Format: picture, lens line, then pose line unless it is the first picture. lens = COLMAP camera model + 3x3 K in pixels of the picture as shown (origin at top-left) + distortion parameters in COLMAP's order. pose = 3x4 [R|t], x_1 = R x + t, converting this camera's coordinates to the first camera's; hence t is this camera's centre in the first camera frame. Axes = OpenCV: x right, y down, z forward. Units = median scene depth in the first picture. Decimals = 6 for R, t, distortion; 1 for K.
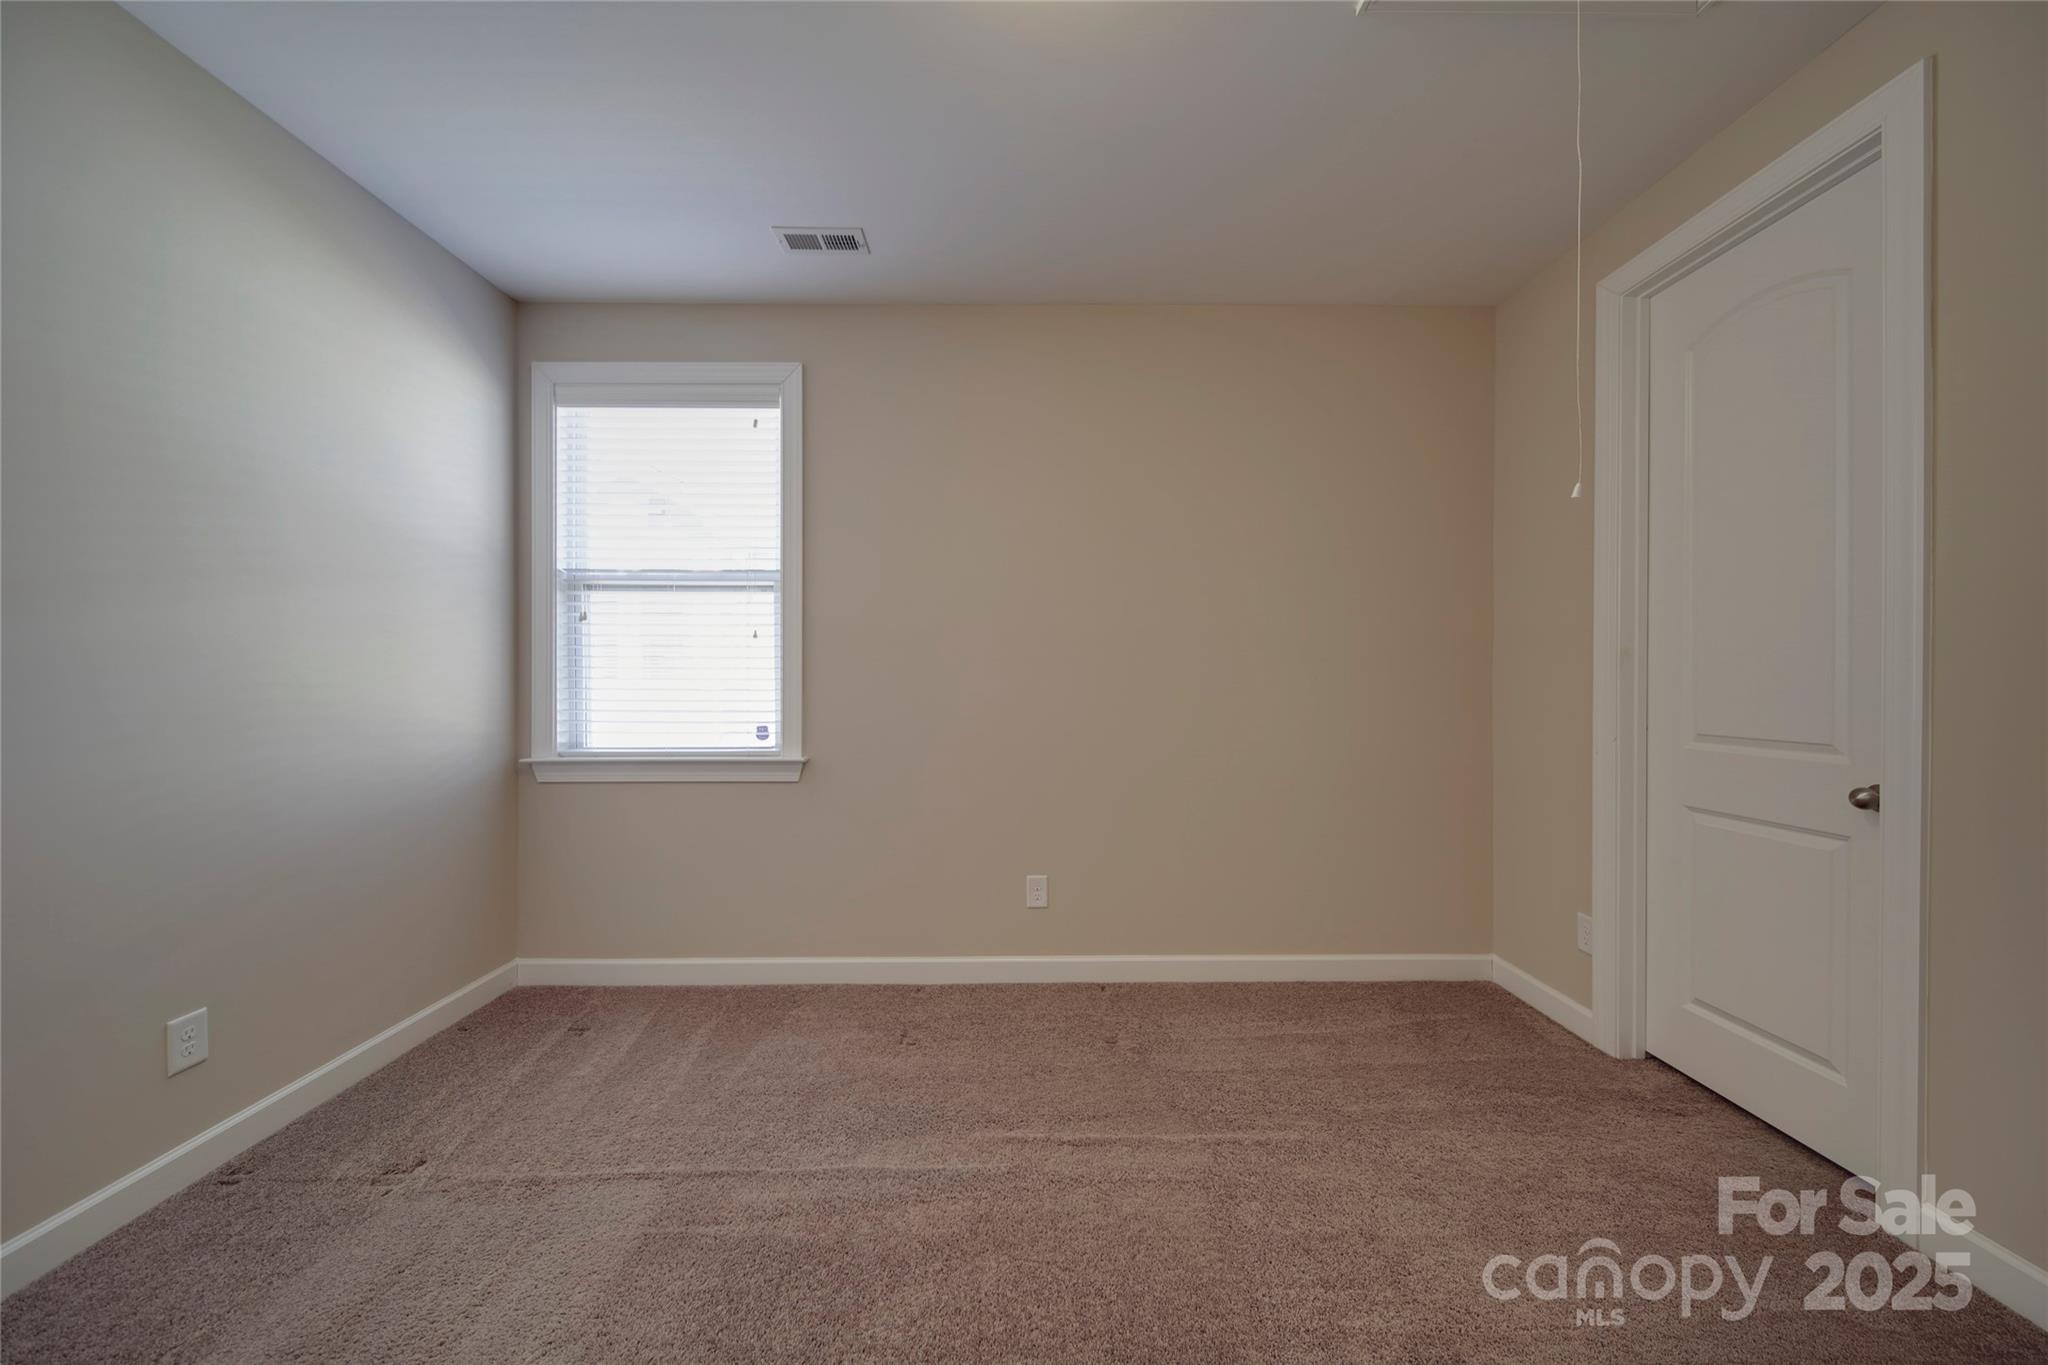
lens RADIAL K [[808.6, 0, 936.2], [0, 808.6, 674.0], [0, 0, 1]] dist [-0.000589, -0.000181]
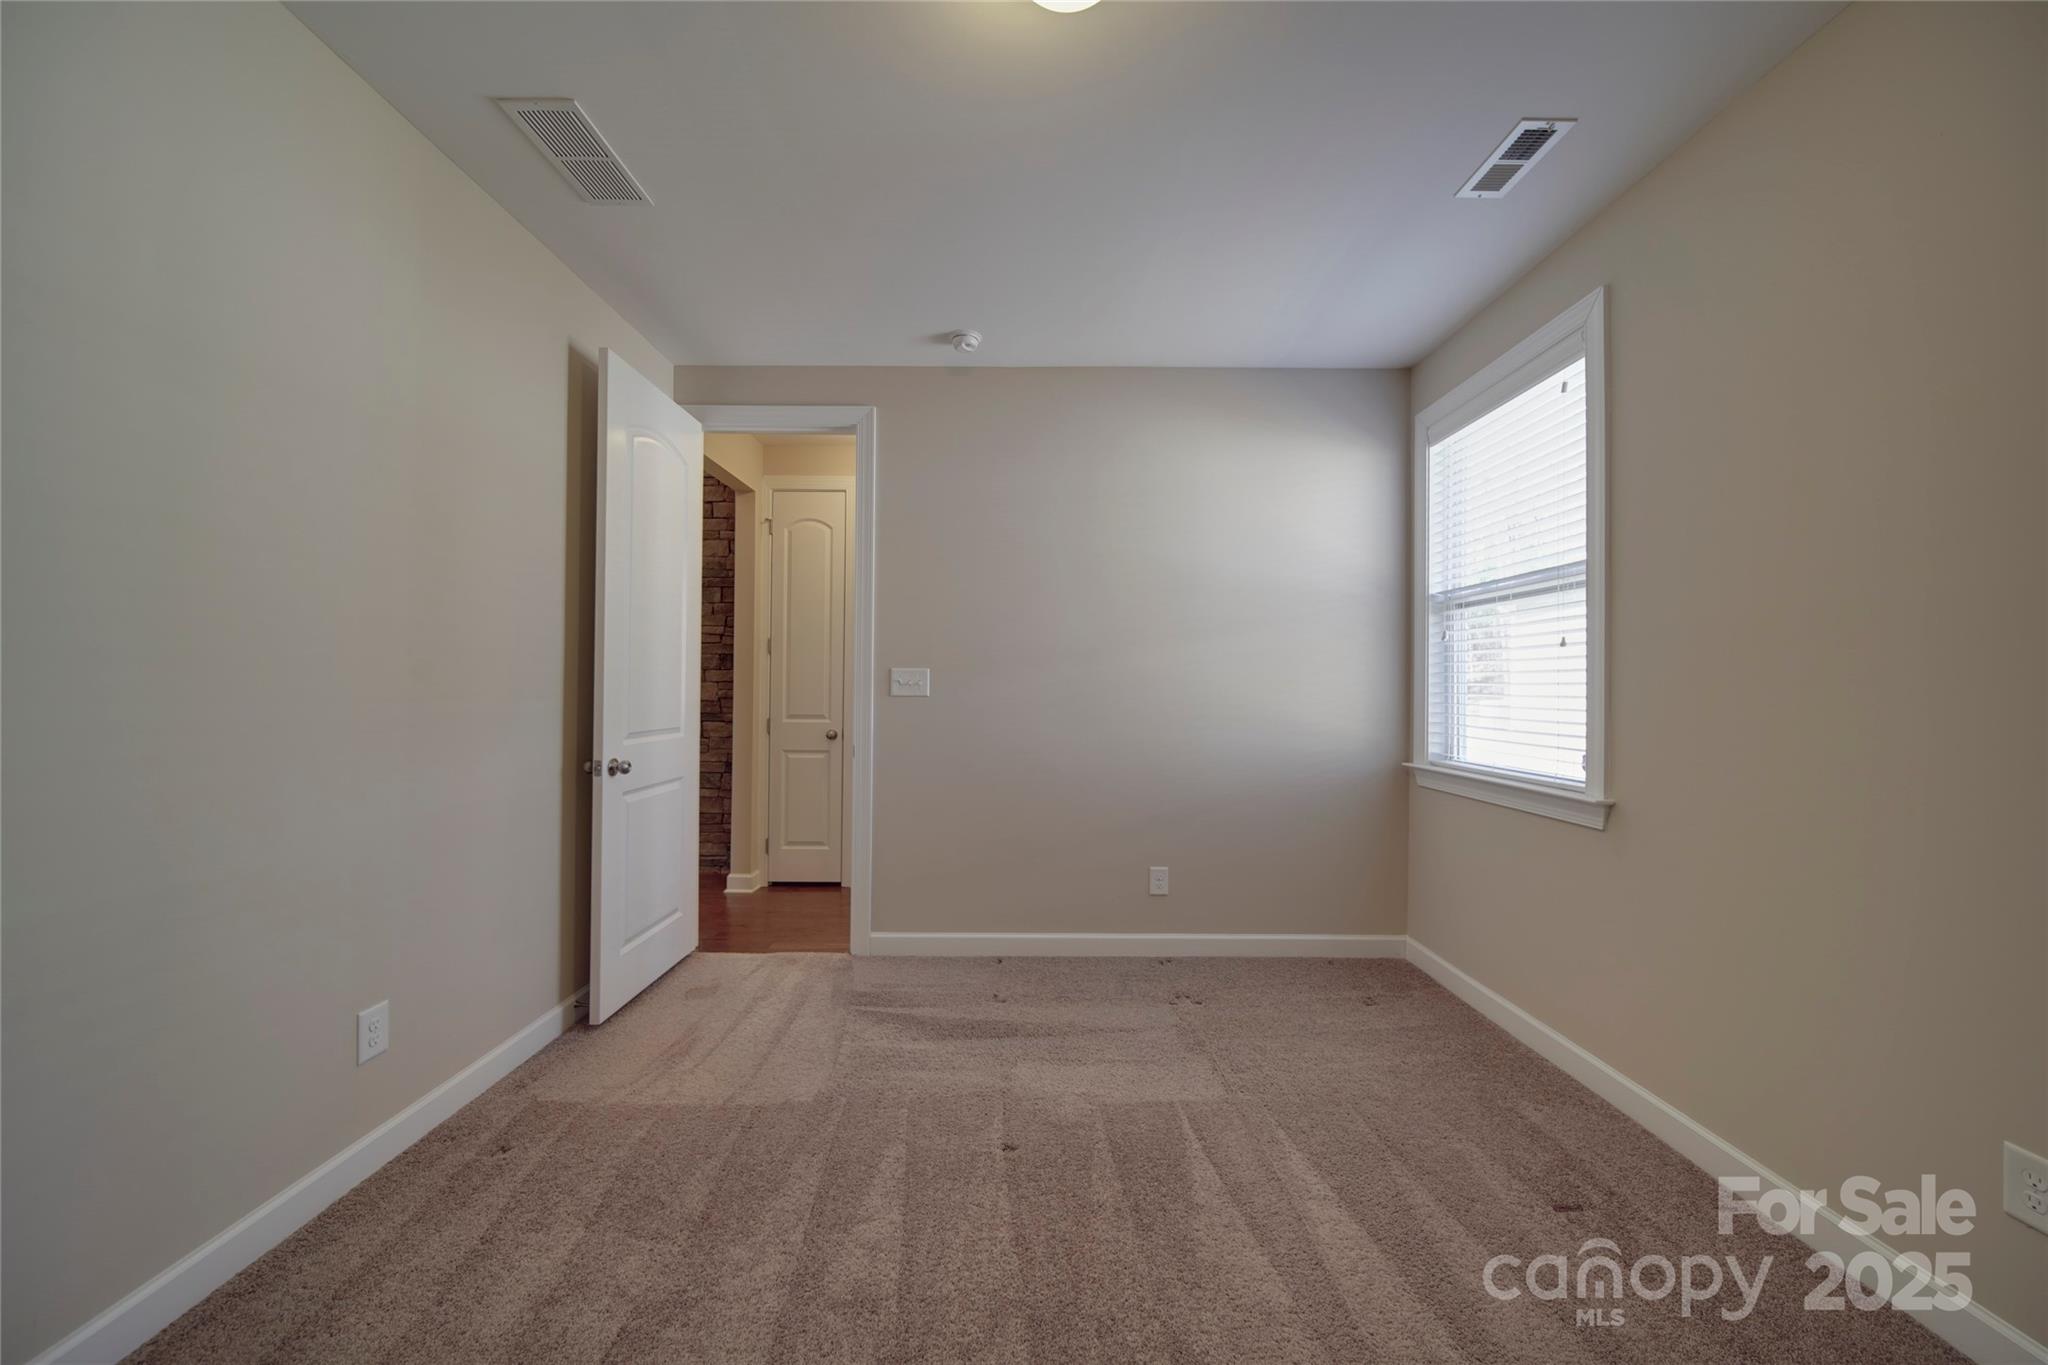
lens RADIAL K [[725.4, 0, 1026.9], [0, 725.4, 682.4], [0, 0, 1]] dist [0.000500, -0.001100]
pose [[0.007478, -0.006689, -0.999950, 0.514690], [-0.004131, 0.999969, -0.006720, -0.000866], [0.999964, 0.004181, 0.007451, 0.446487]]
